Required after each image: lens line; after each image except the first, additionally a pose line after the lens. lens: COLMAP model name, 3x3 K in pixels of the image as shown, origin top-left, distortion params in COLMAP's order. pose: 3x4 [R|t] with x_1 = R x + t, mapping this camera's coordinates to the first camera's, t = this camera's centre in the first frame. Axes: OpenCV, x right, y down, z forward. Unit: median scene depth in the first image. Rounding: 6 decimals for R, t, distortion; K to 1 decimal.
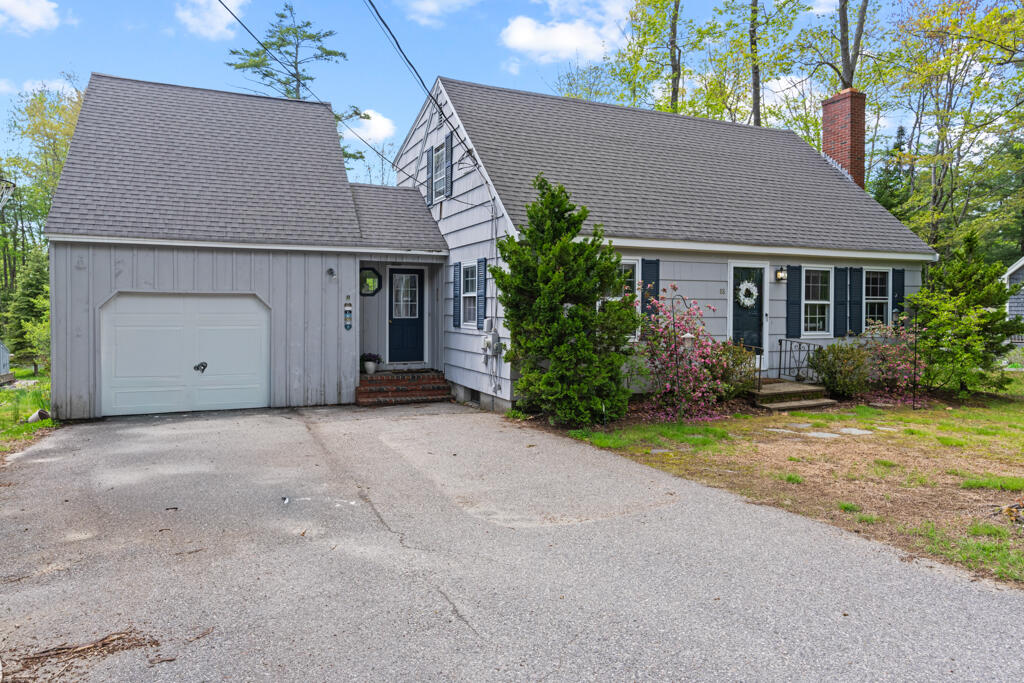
lens RADIAL K [[651.1, 0, 510.2], [0, 651.1, 335.5], [0, 0, 1]] dist [0.008172, 0.001464]
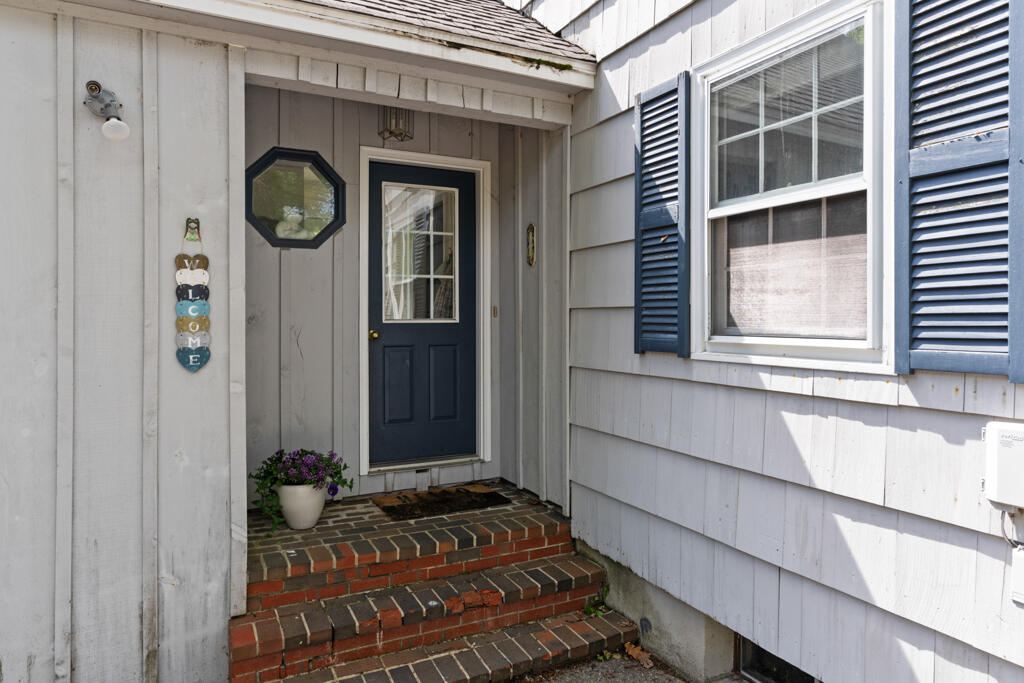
lens RADIAL K [[651.1, 0, 514.8], [0, 651.1, 333.9], [0, 0, 1]] dist [0.008172, 0.001464]
pose [[0.998609, -0.004651, 0.052517, -0.134312], [0.005677, 0.999796, -0.019408, -0.014962], [-0.052416, 0.019679, 0.998431, 0.693013]]
